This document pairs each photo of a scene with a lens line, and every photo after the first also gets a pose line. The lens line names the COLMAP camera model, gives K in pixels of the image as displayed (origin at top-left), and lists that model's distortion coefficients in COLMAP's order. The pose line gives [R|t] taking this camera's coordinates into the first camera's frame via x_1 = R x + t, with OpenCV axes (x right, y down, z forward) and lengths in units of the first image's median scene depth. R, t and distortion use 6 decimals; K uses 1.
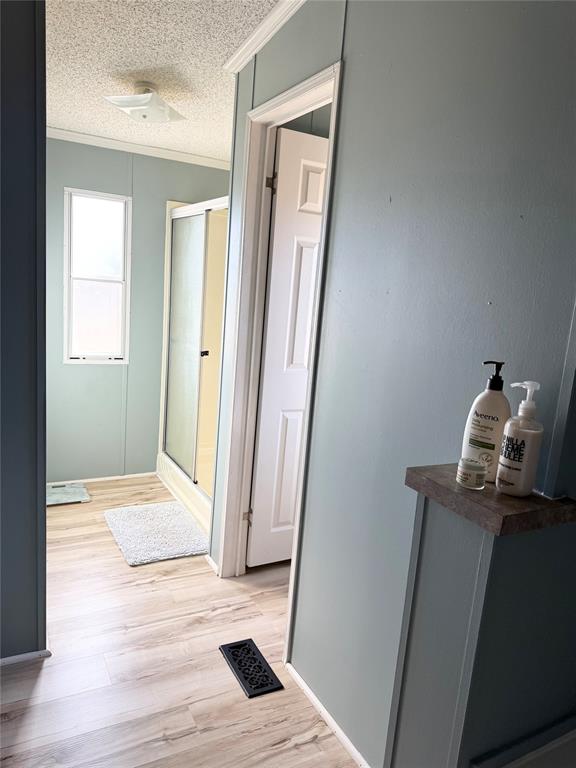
lens RADIAL K [[543.5, 0, 286.4], [0, 543.5, 387.1], [0, 0, 1]] dist [0.094879, -0.152761]
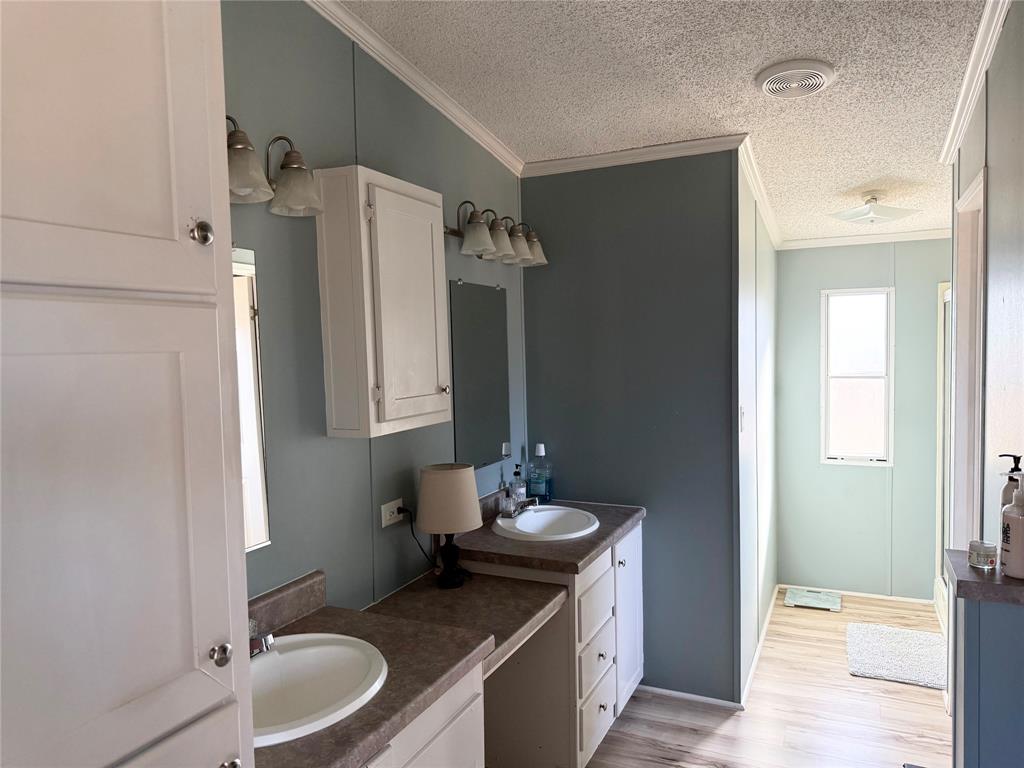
lens RADIAL K [[724.7, 0, 512.0], [0, 724.7, 384.0], [0, 0, 1]] dist [0.094879, -0.152761]
pose [[0.597227, -0.052222, -0.800371, 0.323599], [-0.081131, 0.988827, -0.125057, 0.026080], [0.797959, 0.139622, 0.586317, -0.226109]]
